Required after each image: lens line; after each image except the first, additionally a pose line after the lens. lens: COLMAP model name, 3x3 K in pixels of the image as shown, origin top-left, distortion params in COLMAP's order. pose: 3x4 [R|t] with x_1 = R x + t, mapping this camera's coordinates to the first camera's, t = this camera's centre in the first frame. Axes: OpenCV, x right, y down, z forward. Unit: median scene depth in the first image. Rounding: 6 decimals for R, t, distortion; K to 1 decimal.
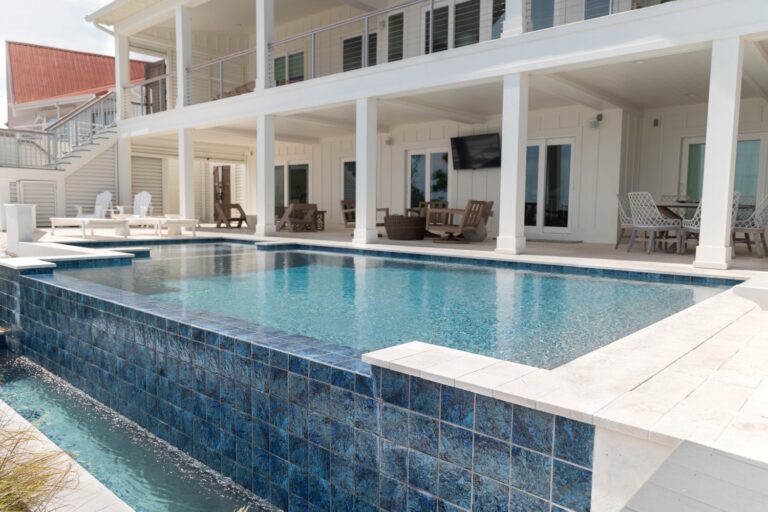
lens RADIAL K [[564.3, 0, 384.0], [0, 564.3, 256.0], [0, 0, 1]] dist [-0.024119, 0.001124]
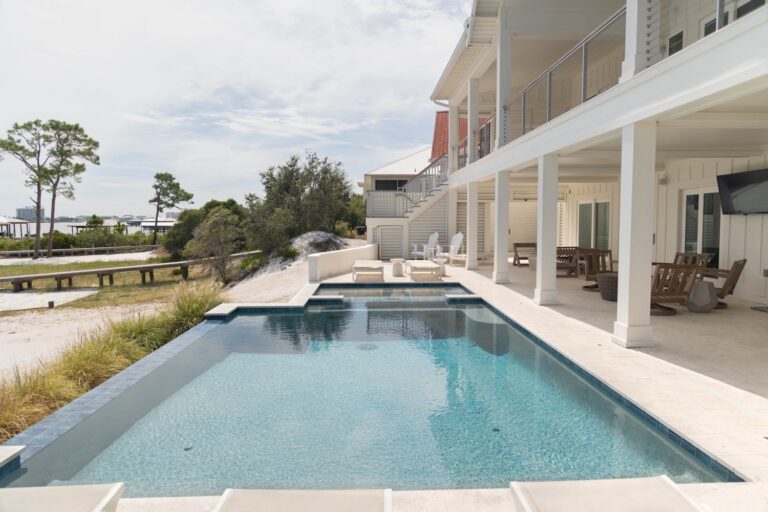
lens RADIAL K [[510.6, 0, 389.5], [0, 510.6, 255.3], [0, 0, 1]] dist [0.004056, 0.002956]
pose [[0.703111, 0.031192, -0.710396, 0.280011], [-0.044629, 0.999004, -0.000308, -0.065179], [0.709679, 0.031921, 0.703802, 0.129018]]
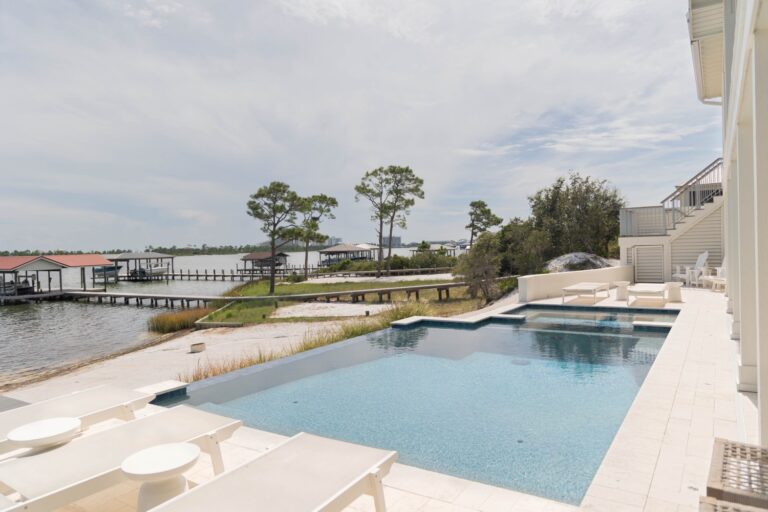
lens RADIAL K [[510.6, 0, 389.5], [0, 510.6, 255.3], [0, 0, 1]] dist [0.004056, 0.002956]
pose [[0.160221, -0.004522, -0.987071, 0.428947], [-0.046265, 0.998856, -0.012086, -0.075828], [0.985996, 0.047604, 0.159829, 0.264480]]
